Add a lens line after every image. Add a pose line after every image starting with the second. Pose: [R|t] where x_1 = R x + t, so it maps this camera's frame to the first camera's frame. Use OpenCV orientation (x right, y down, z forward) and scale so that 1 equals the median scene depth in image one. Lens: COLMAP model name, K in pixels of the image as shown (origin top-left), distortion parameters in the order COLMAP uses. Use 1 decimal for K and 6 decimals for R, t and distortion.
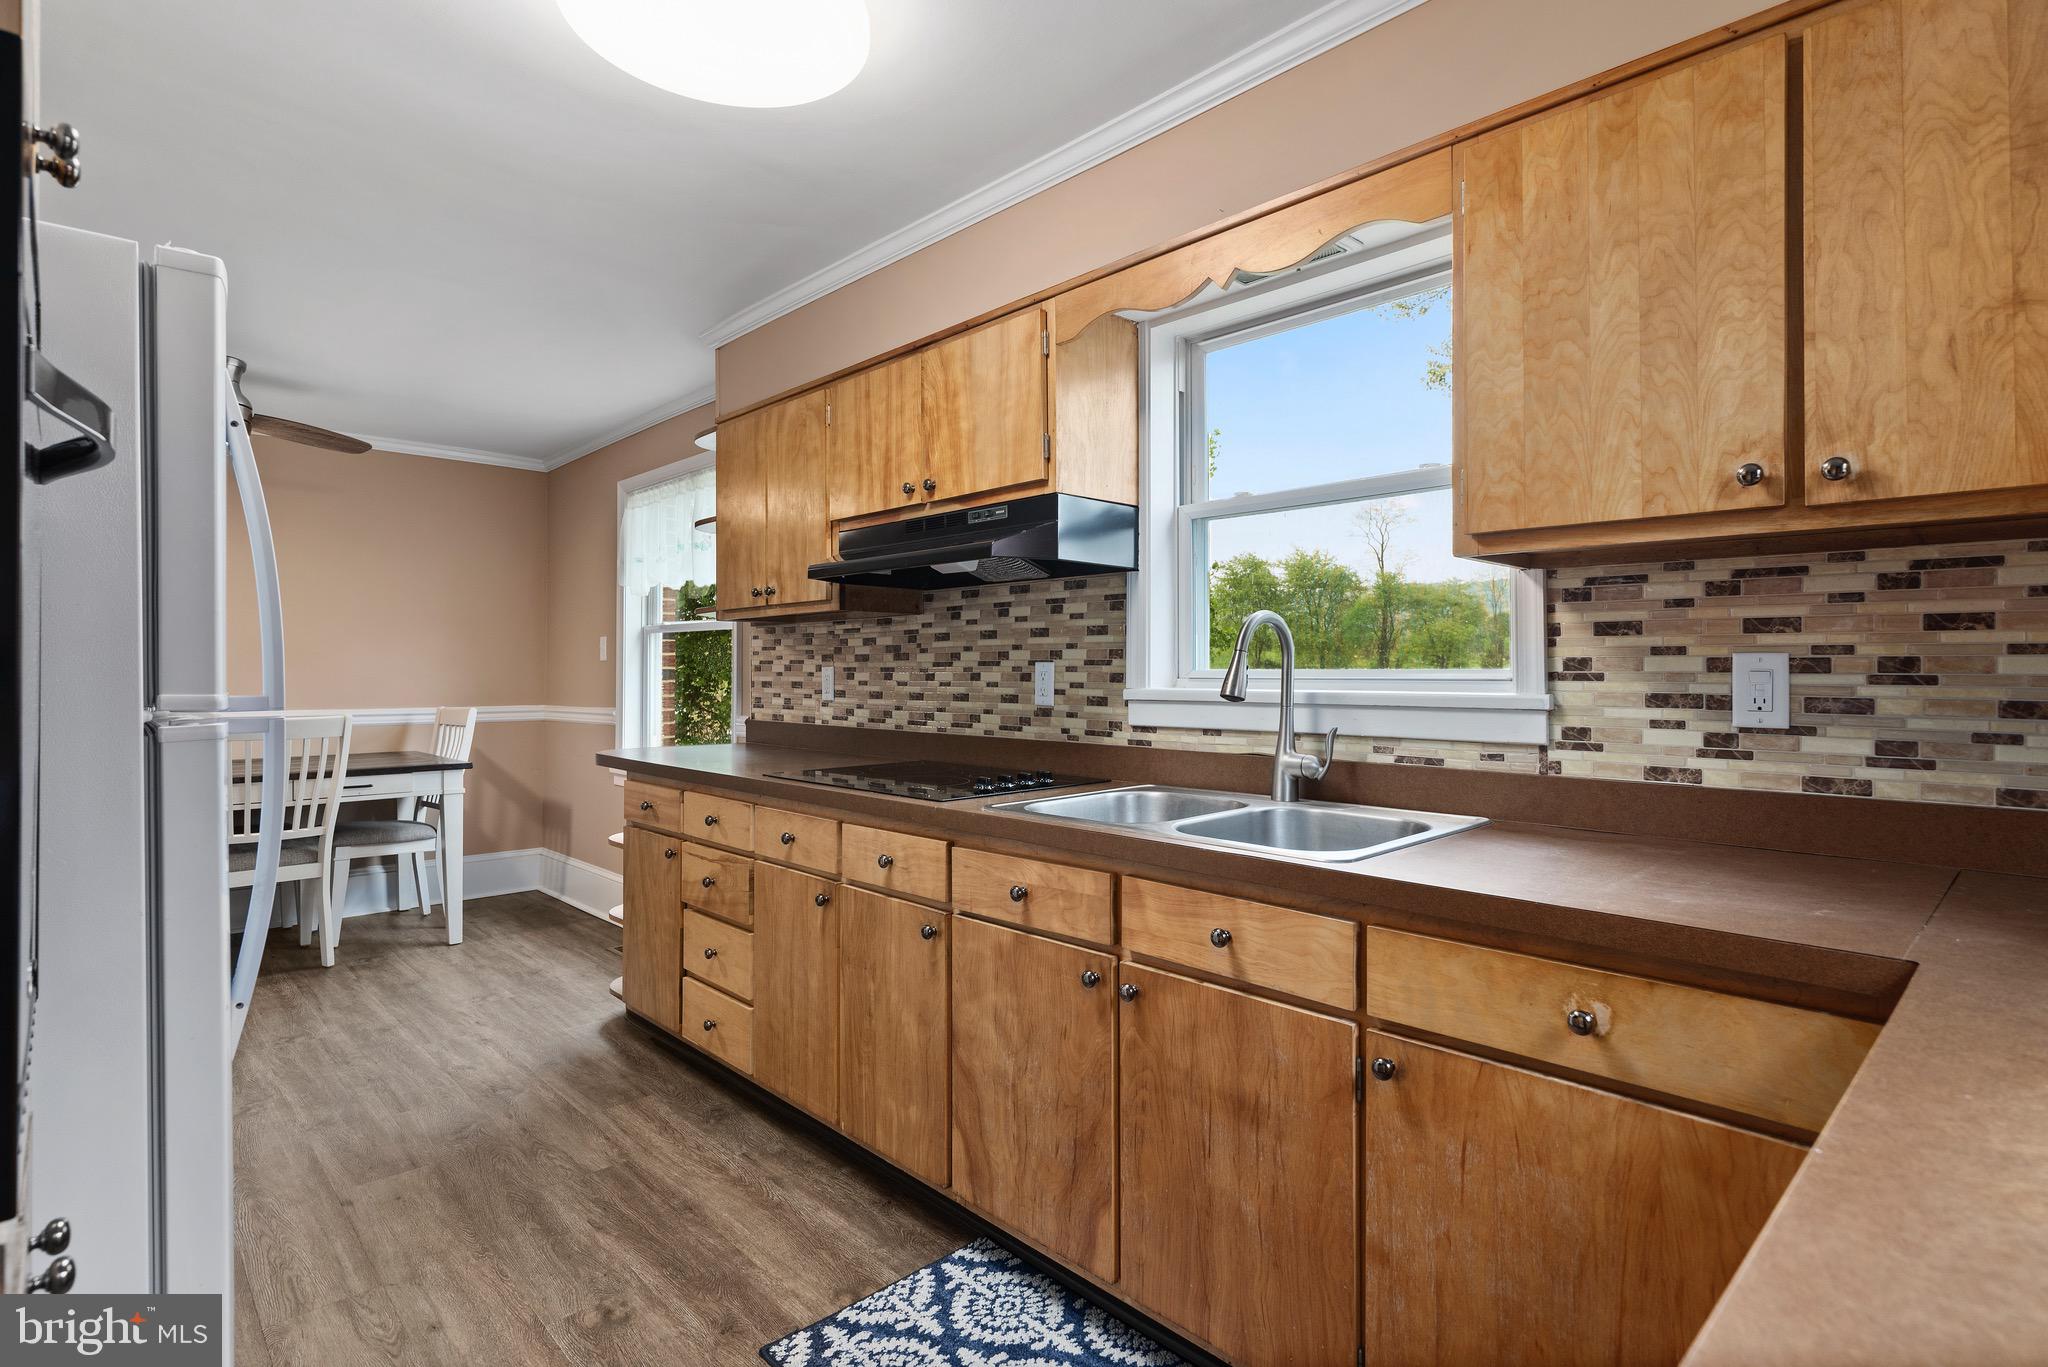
lens RADIAL K [[1014.3, 0, 1061.6], [0, 1014.3, 659.8], [0, 0, 1]] dist [0.003667, 0.001568]
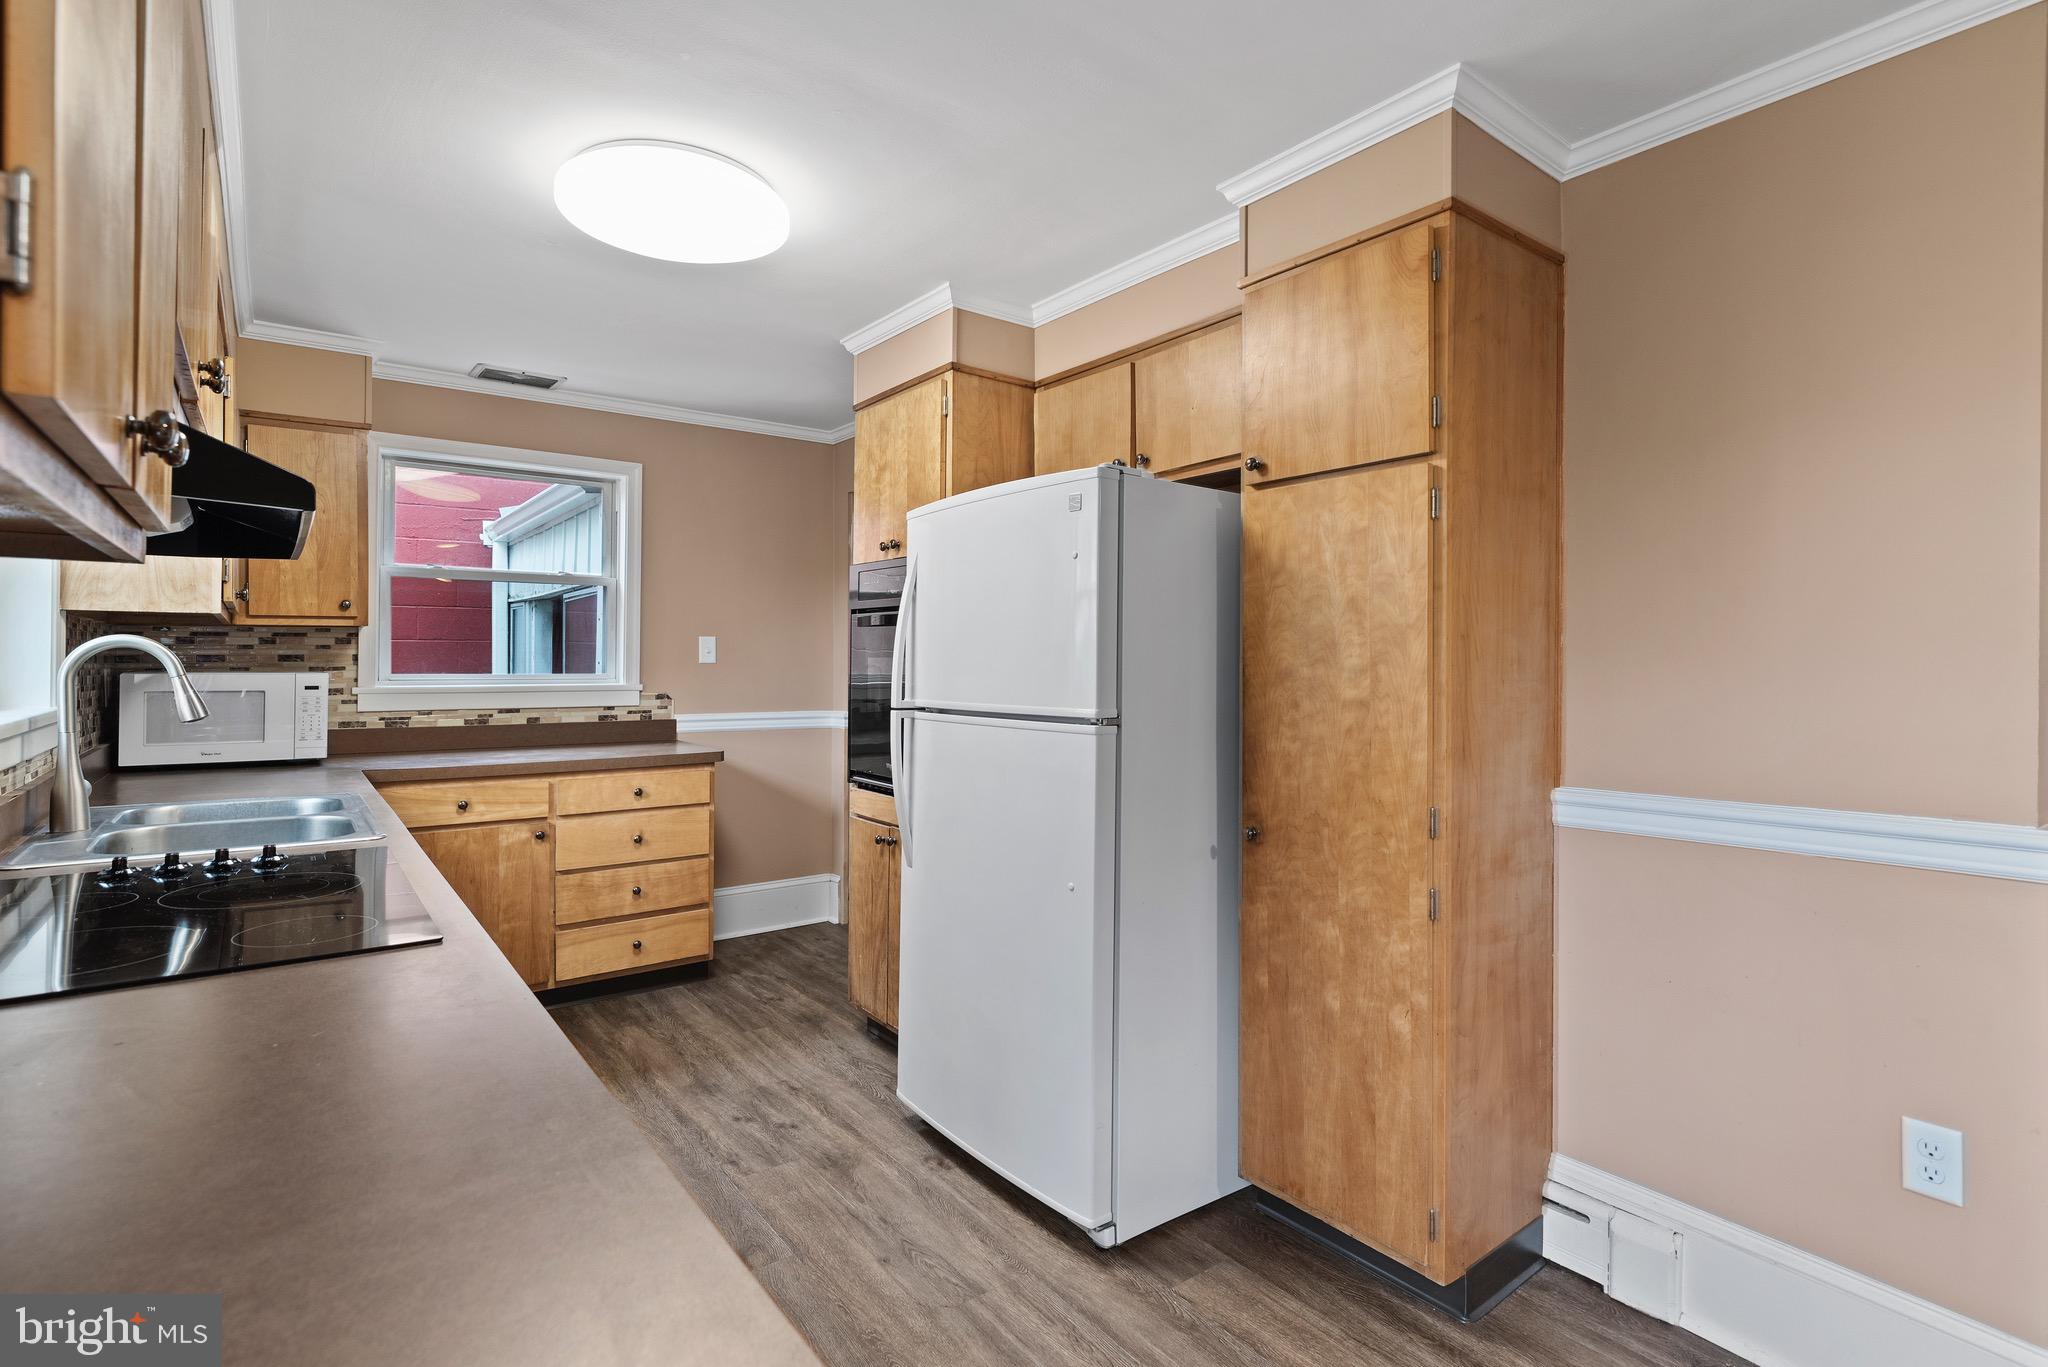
lens RADIAL K [[1014.3, 0, 1071.9], [0, 1014.3, 653.0], [0, 0, 1]] dist [0.003667, 0.001568]
pose [[-0.993605, -0.005492, 0.112776, -0.648844], [-0.007250, 0.999858, -0.015181, -0.015490], [-0.112677, -0.015902, -0.993504, 1.453969]]
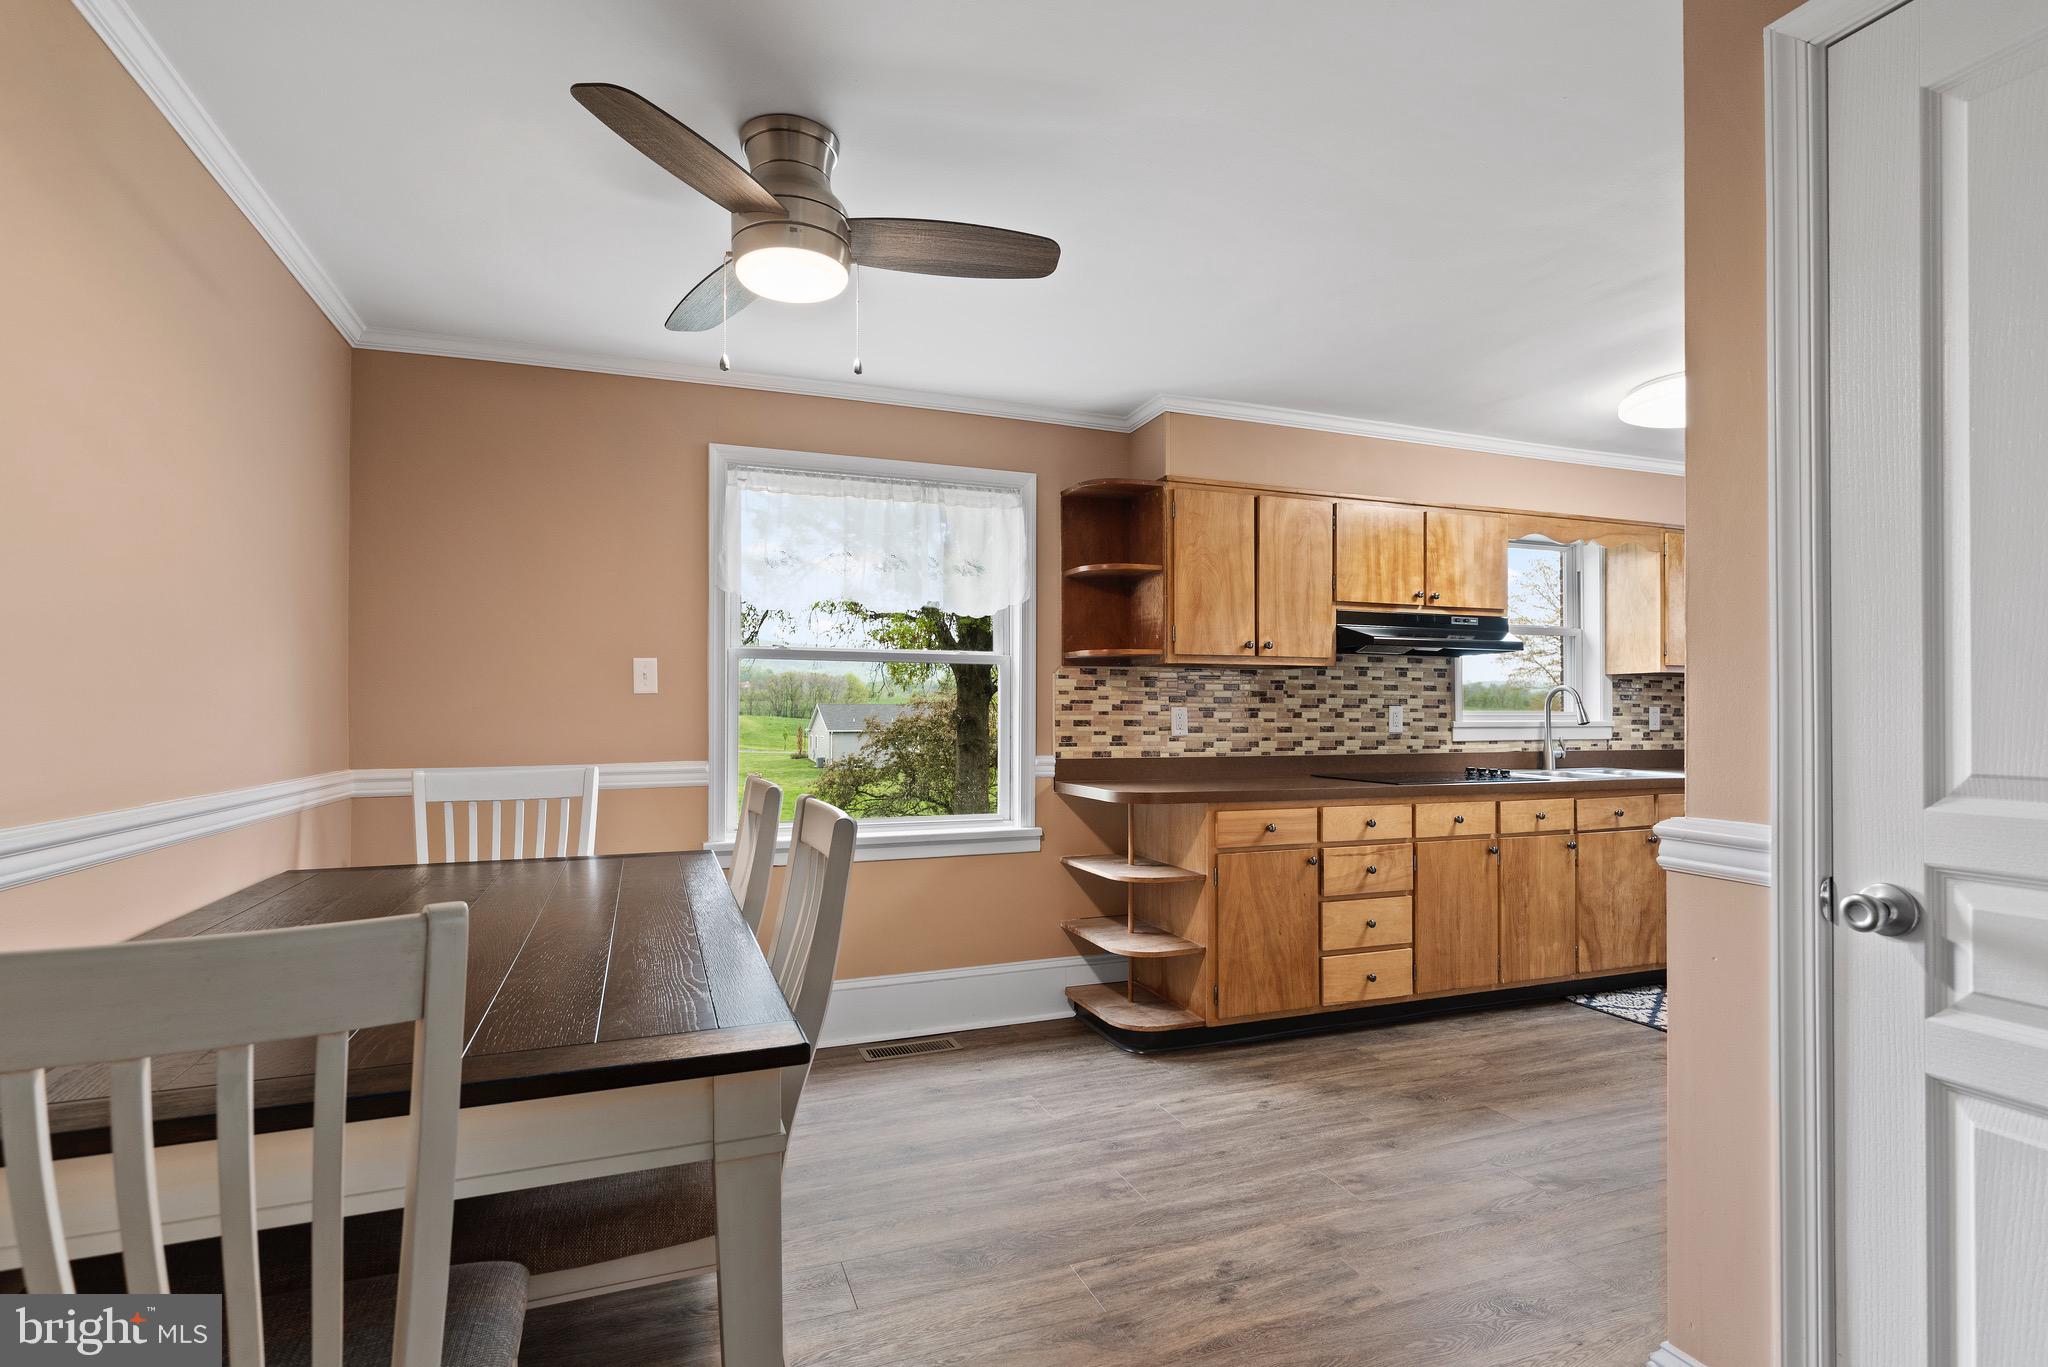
lens RADIAL K [[1014.3, 0, 1040.4], [0, 1014.3, 700.2], [0, 0, 1]] dist [0.003667, 0.001568]
pose [[0.388559, 0.013472, 0.921325, -1.795765], [-0.012332, 0.999880, -0.009420, 0.015923], [-0.921341, -0.007701, 0.388679, 0.915408]]
